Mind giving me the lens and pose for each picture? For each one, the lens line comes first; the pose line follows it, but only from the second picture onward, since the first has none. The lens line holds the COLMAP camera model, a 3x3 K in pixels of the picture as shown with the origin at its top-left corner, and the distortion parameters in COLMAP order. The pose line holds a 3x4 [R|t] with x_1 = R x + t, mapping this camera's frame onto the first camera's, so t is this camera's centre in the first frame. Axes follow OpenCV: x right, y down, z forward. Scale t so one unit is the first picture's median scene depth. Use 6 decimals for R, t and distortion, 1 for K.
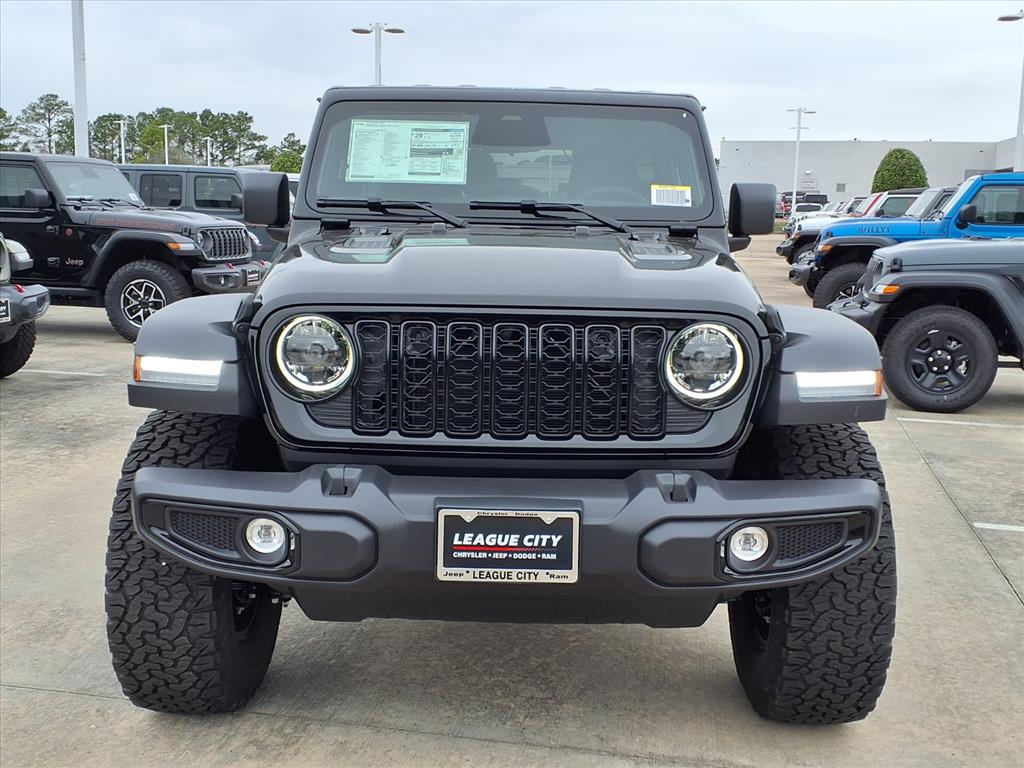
lens RADIAL K [[1132.0, 0, 529.2], [0, 1132.0, 366.3], [0, 0, 1]] dist [0.220002, -0.595957]
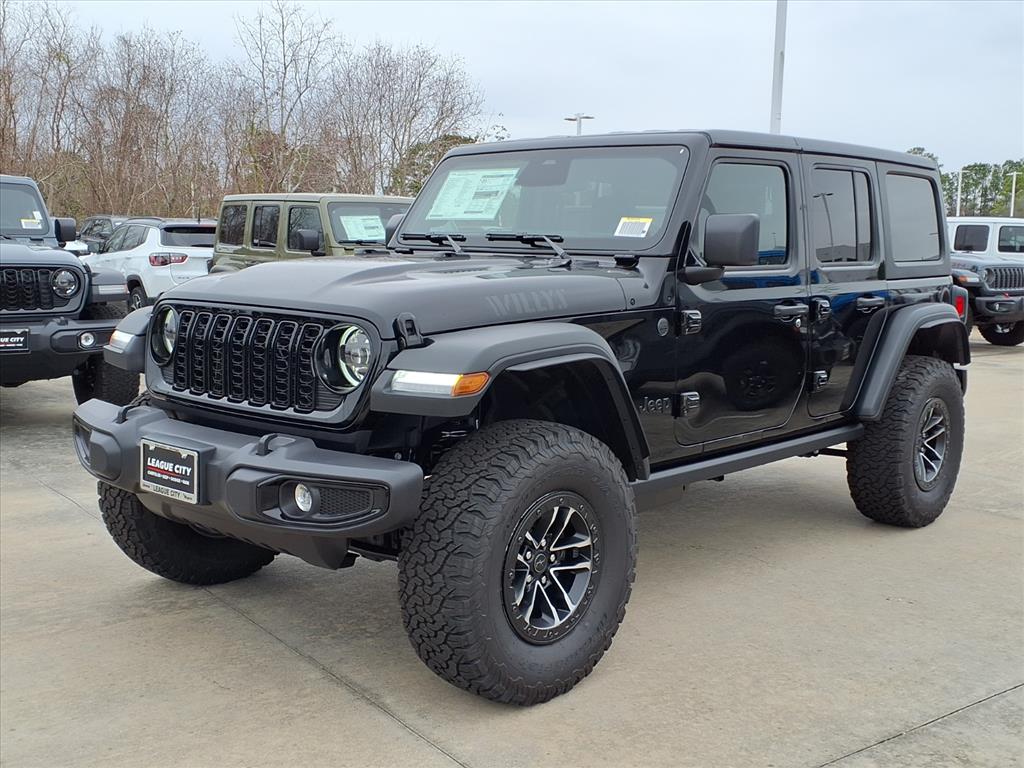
lens RADIAL K [[1132.0, 0, 529.2], [0, 1132.0, 366.3], [0, 0, 1]] dist [0.220002, -0.595957]
pose [[0.748761, 0.066848, -0.659461, 1.238839], [-0.094696, 0.995484, -0.006610, -0.003267], [0.656041, 0.067397, 0.751710, 0.215318]]
